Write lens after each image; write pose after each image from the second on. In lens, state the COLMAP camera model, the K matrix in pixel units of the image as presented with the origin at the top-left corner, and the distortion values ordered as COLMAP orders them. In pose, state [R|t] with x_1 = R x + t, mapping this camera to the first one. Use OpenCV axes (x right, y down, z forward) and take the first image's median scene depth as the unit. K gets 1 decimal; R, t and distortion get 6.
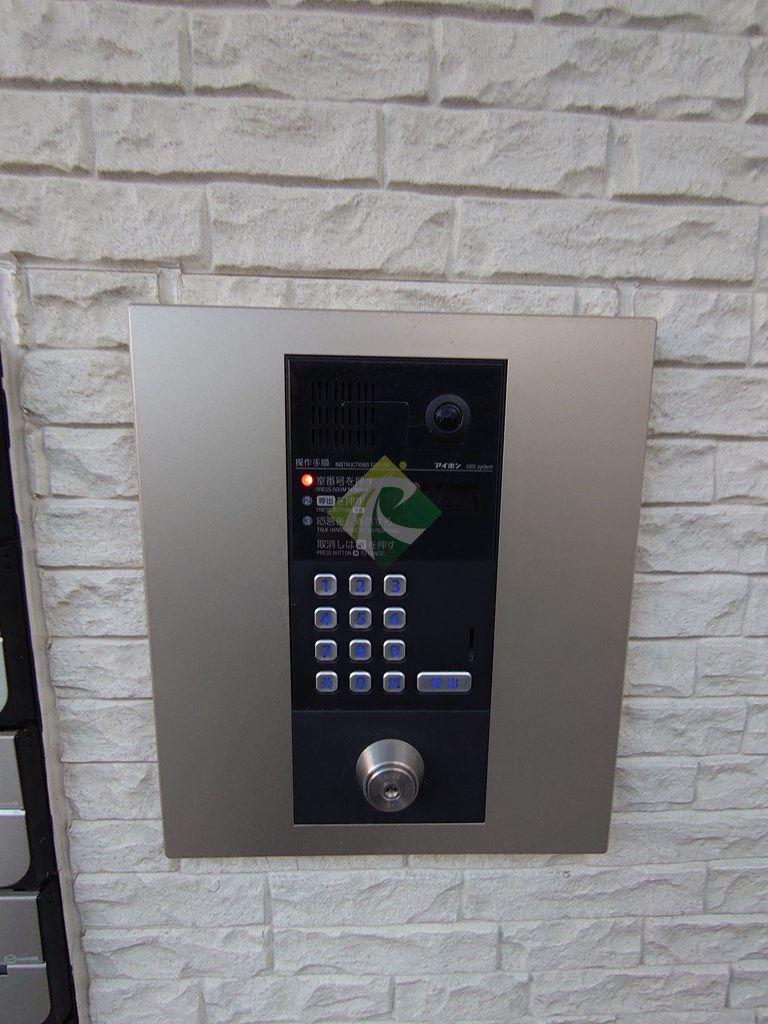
lens RADIAL K [[440.3, 0, 387.4], [0, 440.3, 511.4], [0, 0, 1]] dist [0.001826, -0.001051]
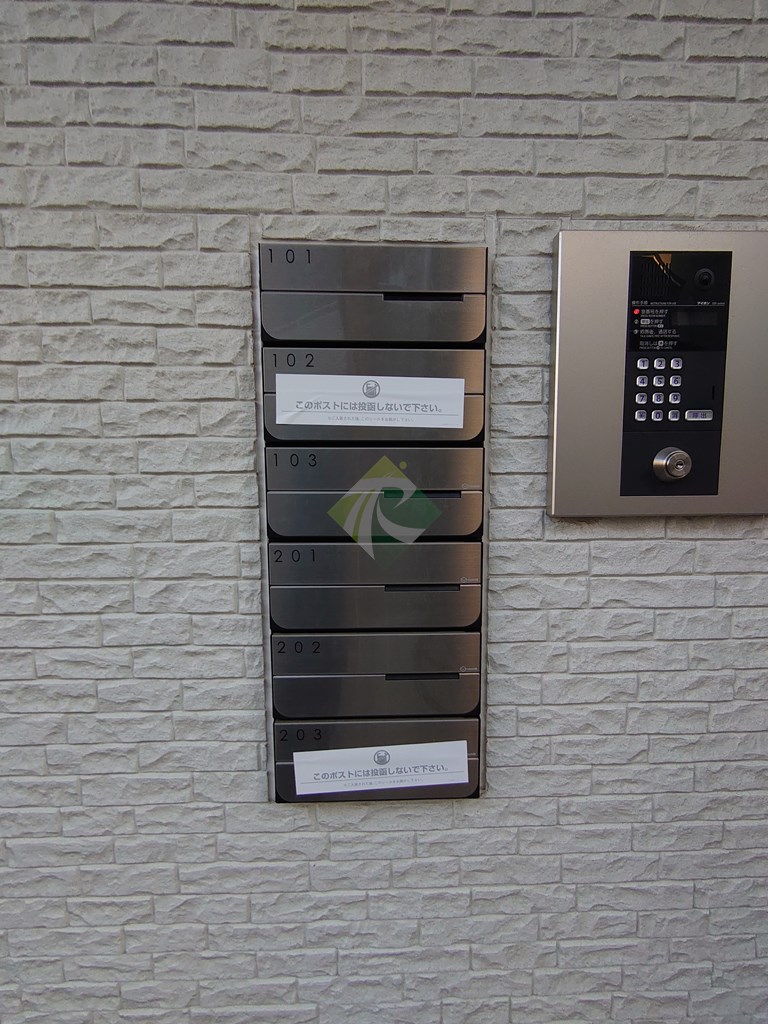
lens RADIAL K [[440.3, 0, 382.4], [0, 440.3, 513.7], [0, 0, 1]] dist [0.001826, -0.001051]
pose [[0.999714, -0.020634, -0.012092, -1.381468], [0.019929, 0.998244, -0.055783, 0.978599], [0.013222, 0.055527, 0.998370, -1.054064]]
